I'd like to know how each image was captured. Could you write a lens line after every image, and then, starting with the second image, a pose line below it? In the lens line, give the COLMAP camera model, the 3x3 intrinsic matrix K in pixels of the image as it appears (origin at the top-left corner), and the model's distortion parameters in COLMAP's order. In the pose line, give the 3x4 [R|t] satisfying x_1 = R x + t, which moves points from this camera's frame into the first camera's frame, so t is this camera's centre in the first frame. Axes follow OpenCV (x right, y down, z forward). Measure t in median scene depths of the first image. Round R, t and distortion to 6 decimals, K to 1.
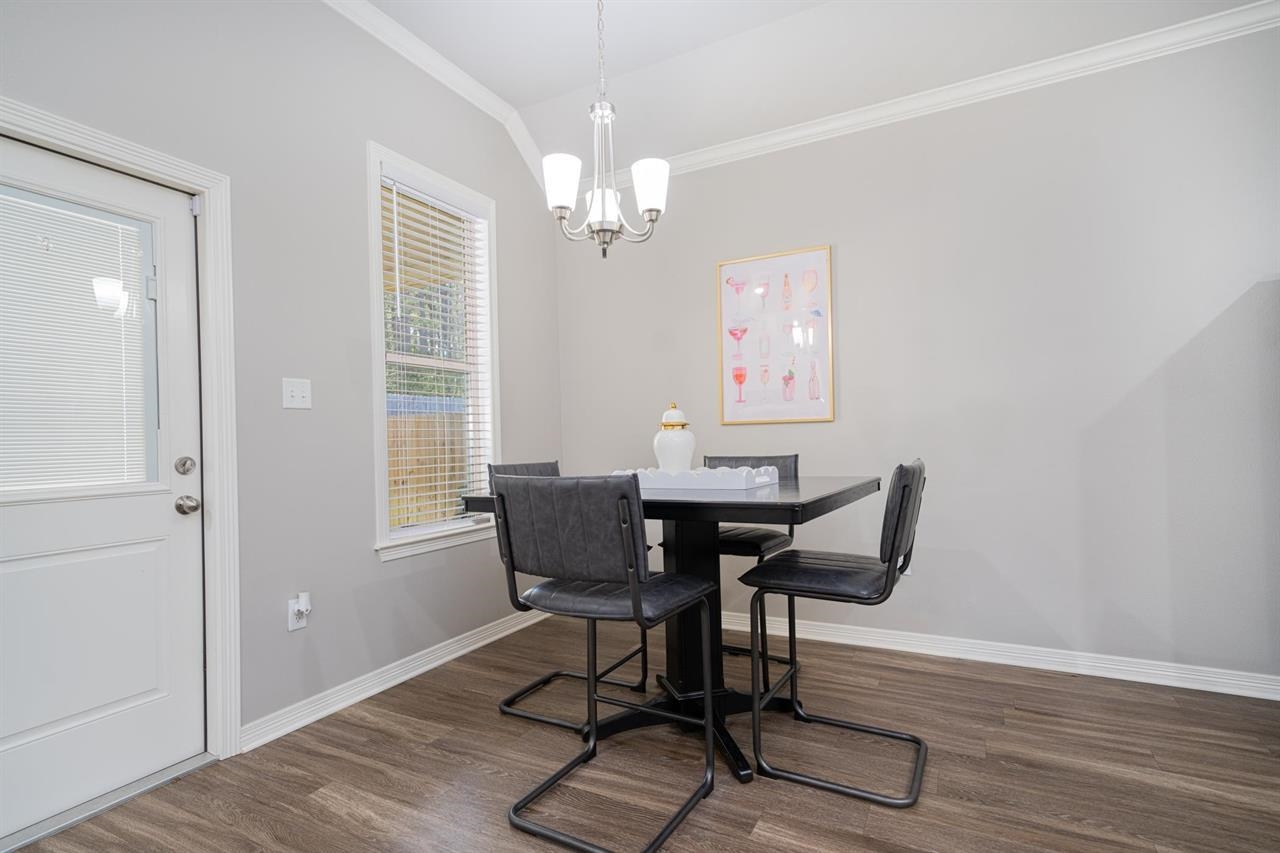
lens RADIAL K [[612.3, 0, 630.2], [0, 612.3, 432.4], [0, 0, 1]] dist [0.011991, -0.000026]
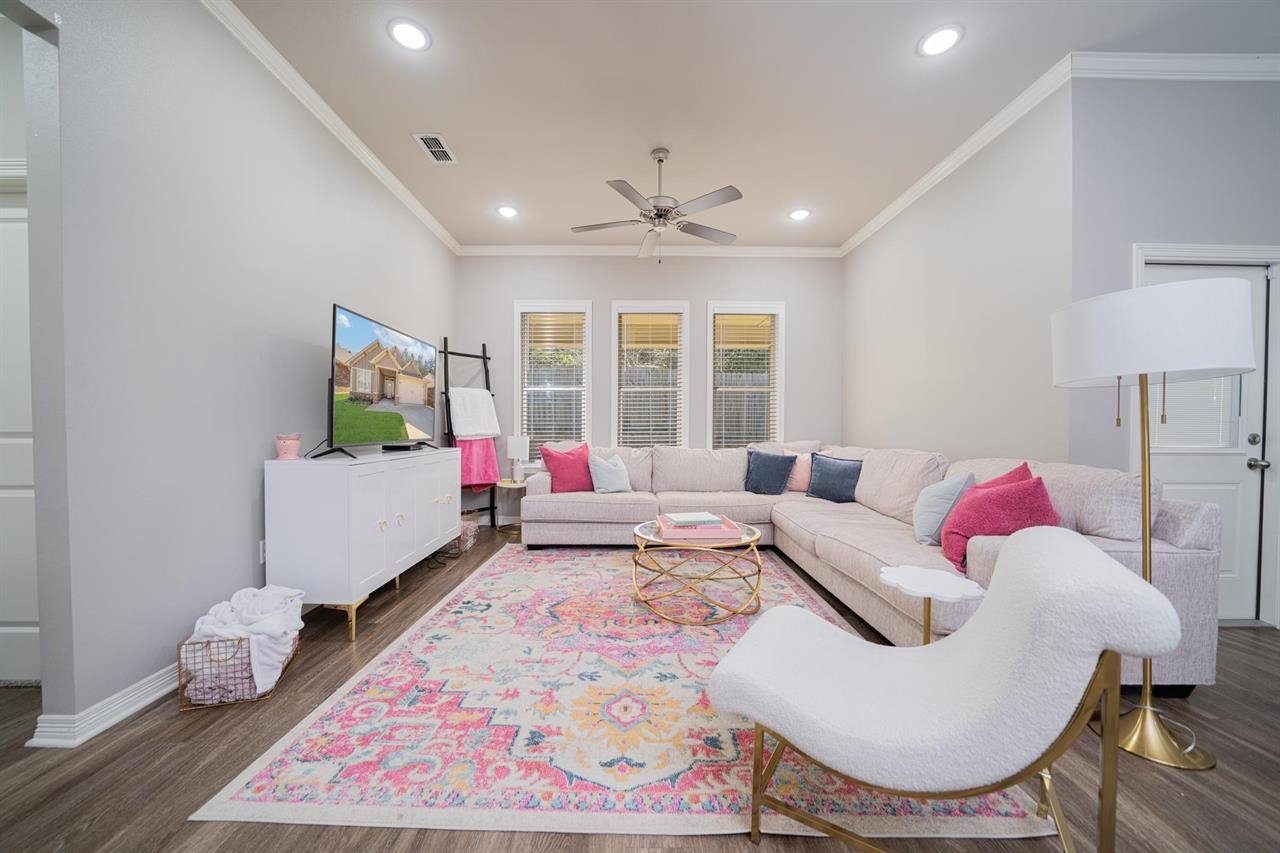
lens RADIAL K [[462.3, 0, 619.9], [0, 462.3, 435.4], [0, 0, 1]] dist [-0.010603, 0.000702]
pose [[0.463388, 0.044459, -0.885040, -0.441318], [-0.008225, 0.998913, 0.045873, 0.003348], [0.886117, -0.013978, 0.463250, -0.997884]]
